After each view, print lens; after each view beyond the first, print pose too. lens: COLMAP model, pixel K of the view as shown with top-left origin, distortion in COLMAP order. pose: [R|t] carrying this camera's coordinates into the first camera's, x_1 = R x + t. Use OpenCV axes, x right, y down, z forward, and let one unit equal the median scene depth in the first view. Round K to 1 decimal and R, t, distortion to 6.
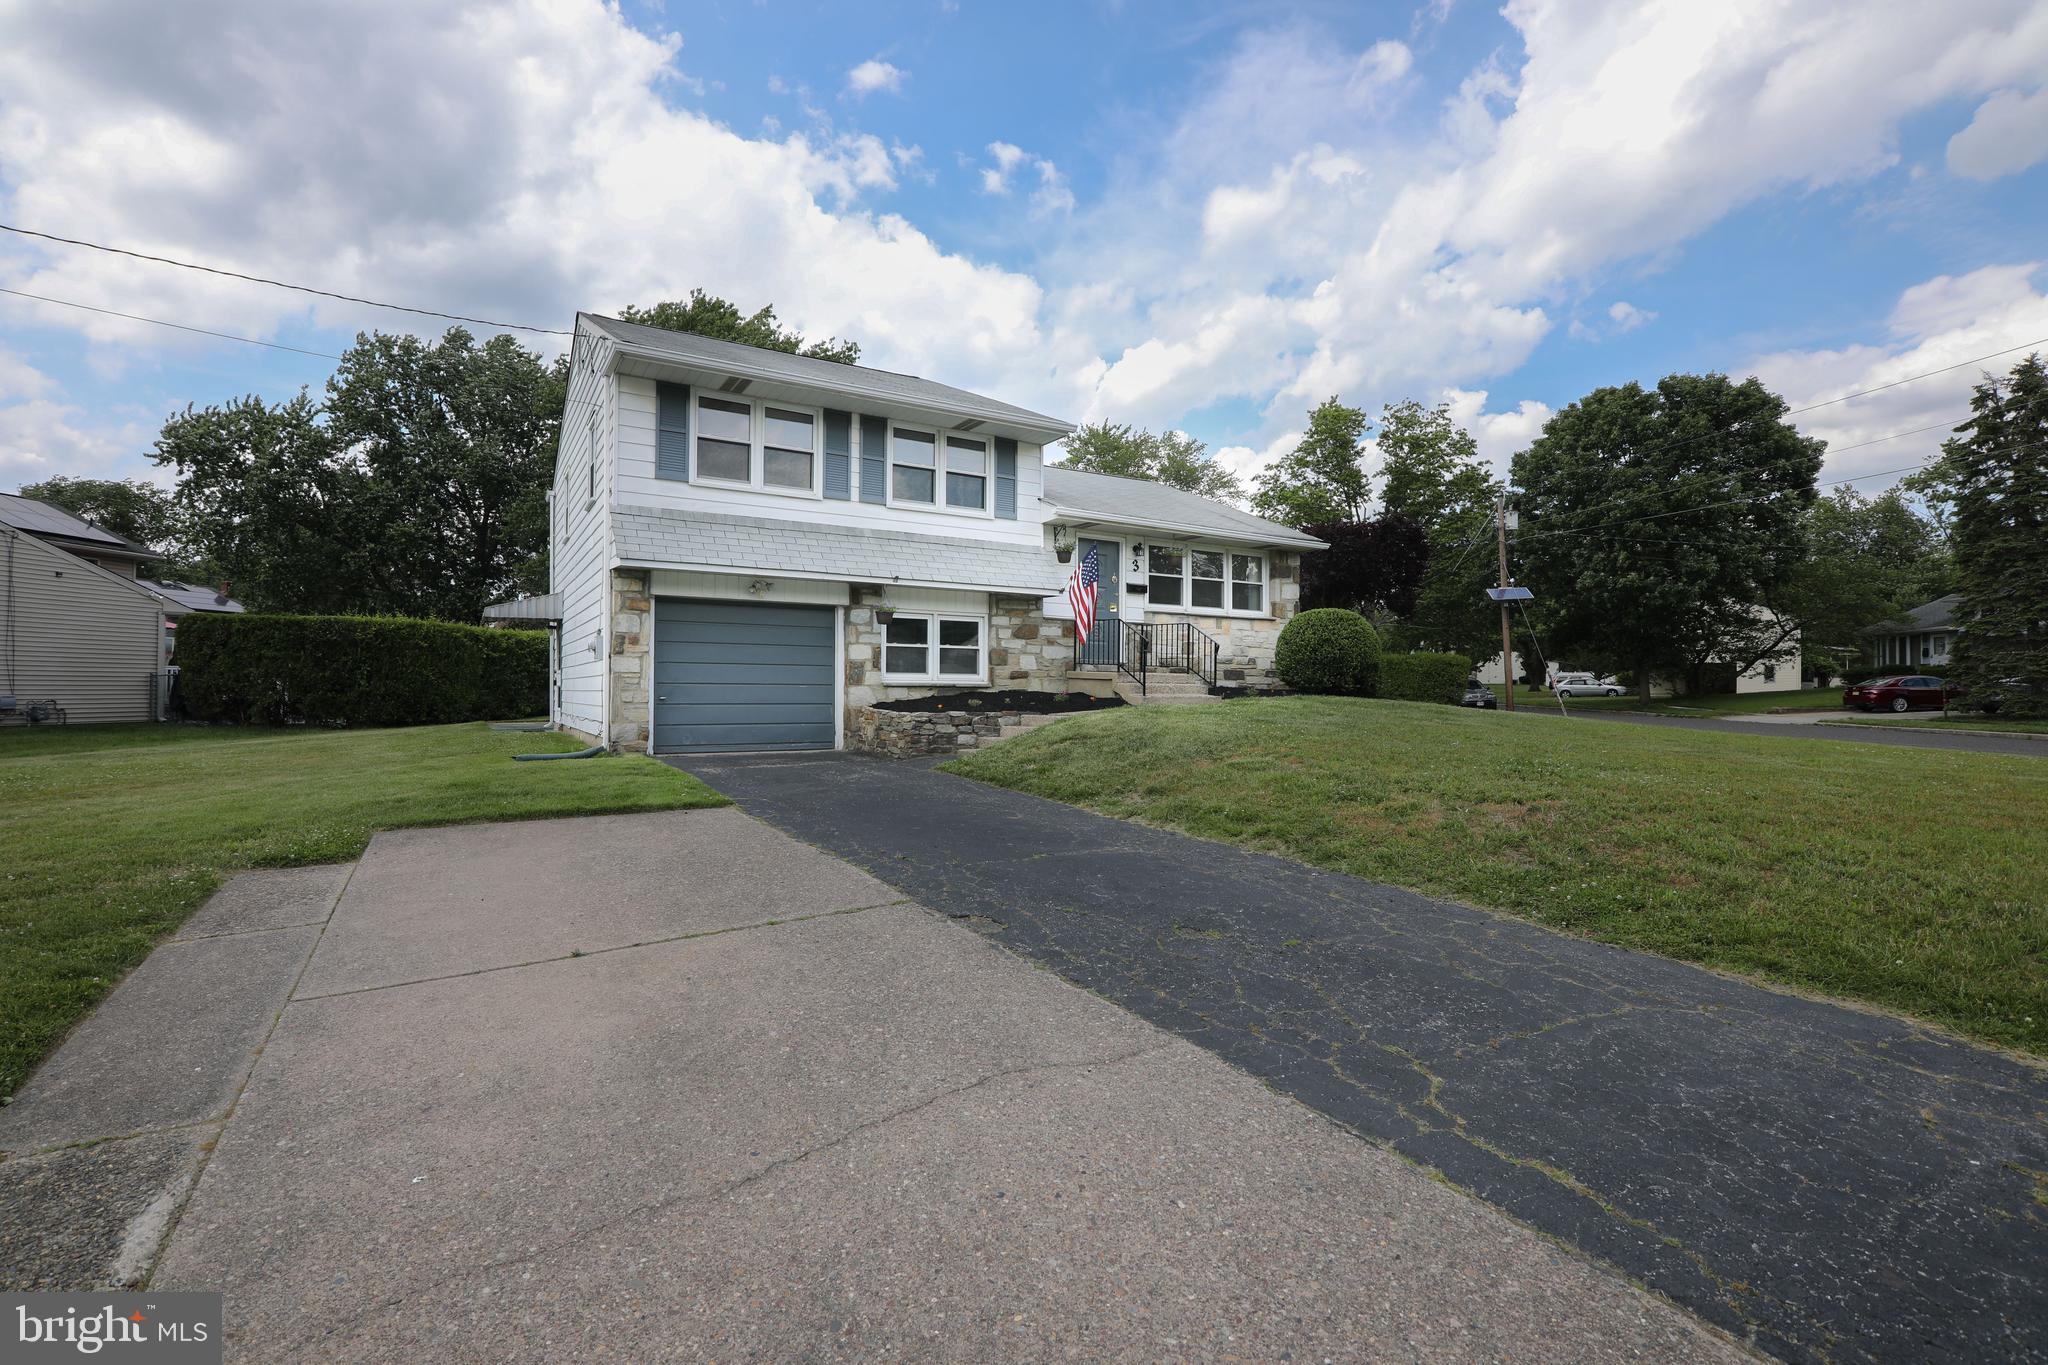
lens RADIAL K [[947.8, 0, 1015.3], [0, 947.8, 670.4], [0, 0, 1]] dist [0.020454, 0.000059]
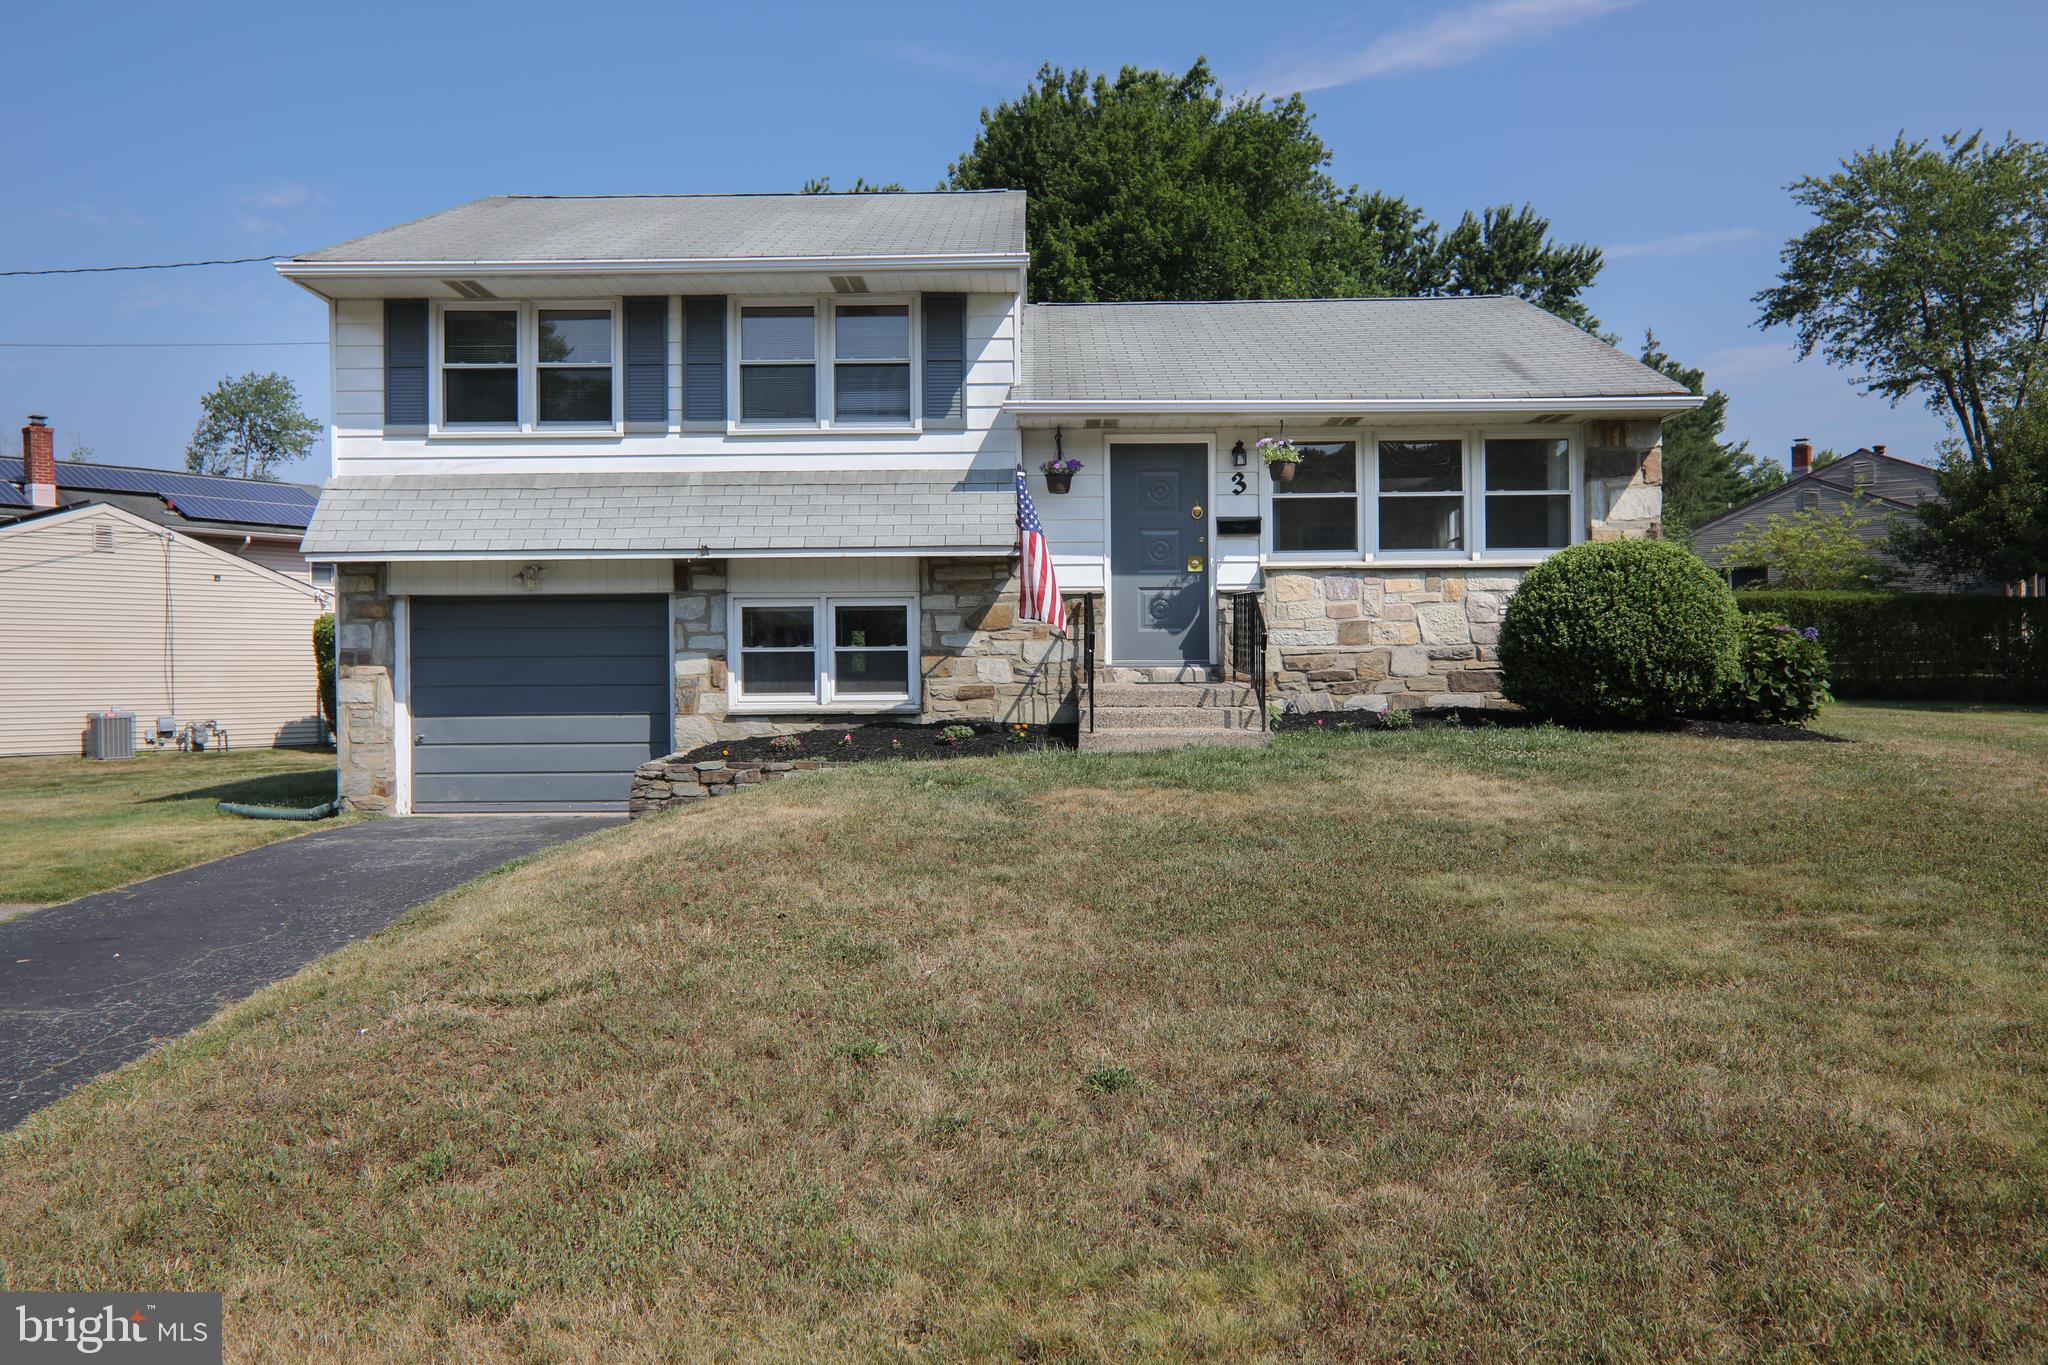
lens RADIAL K [[1575.3, 0, 1020.9], [0, 1575.3, 685.4], [0, 0, 1]] dist [0.003051, -0.003869]
pose [[0.848474, -0.012167, -0.529098, 0.550528], [0.025449, 0.999517, 0.017826, -0.016655], [0.528625, -0.028590, 0.848374, 0.190201]]
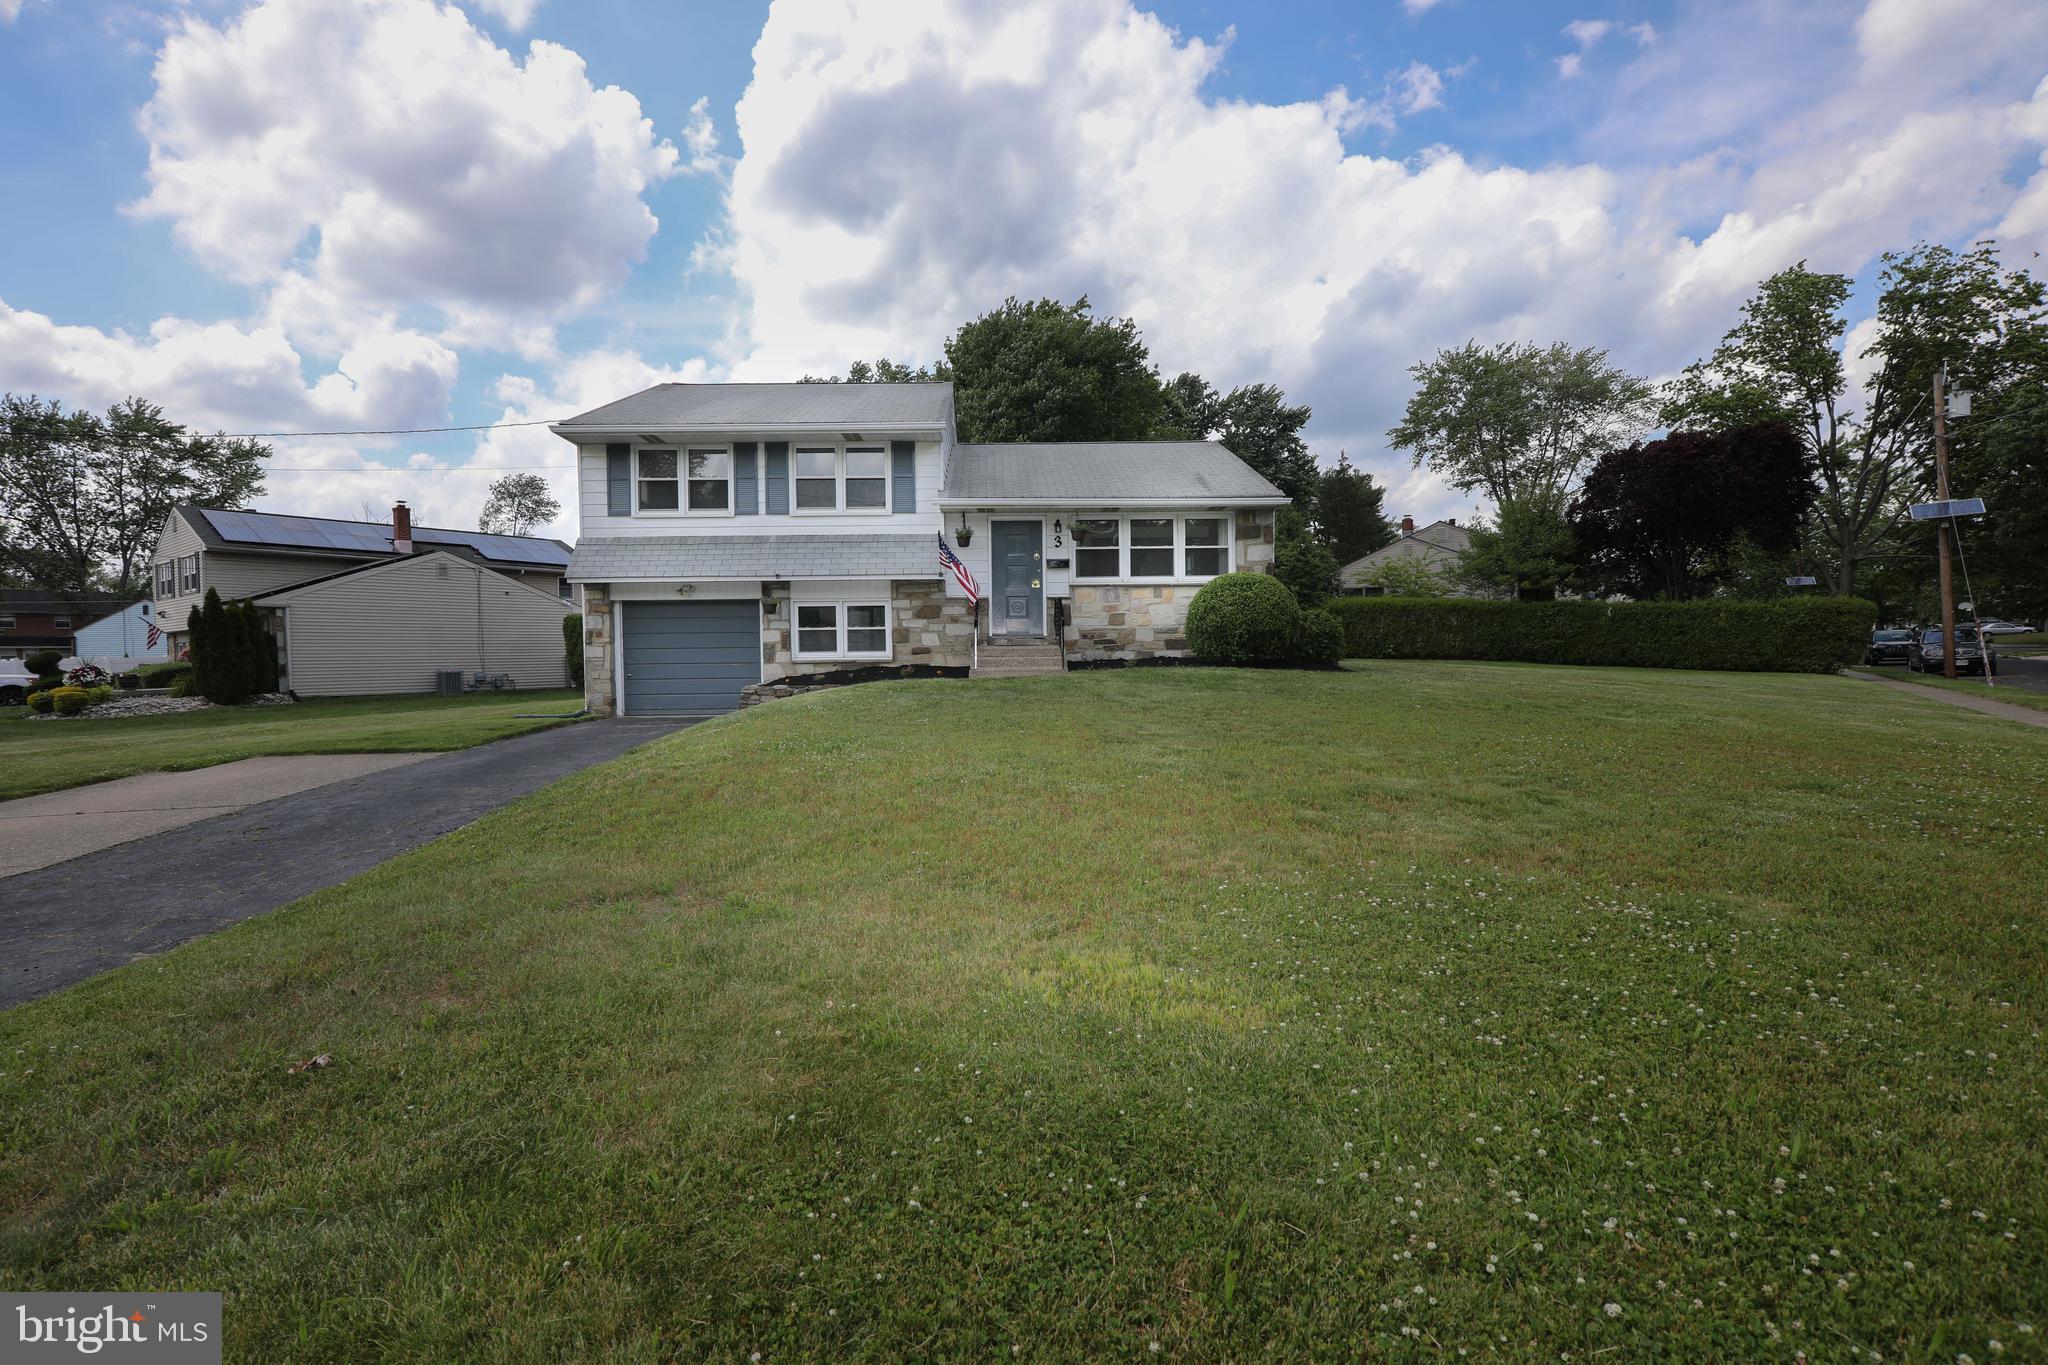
lens RADIAL K [[922.1, 0, 1019.5], [0, 922.1, 680.8], [0, 0, 1]] dist [-0.003337, 0.000831]
pose [[0.865251, -0.002278, -0.501333, 0.663247], [0.028445, 0.998602, 0.044555, -0.005174], [0.500531, -0.052811, 0.864106, 0.110885]]
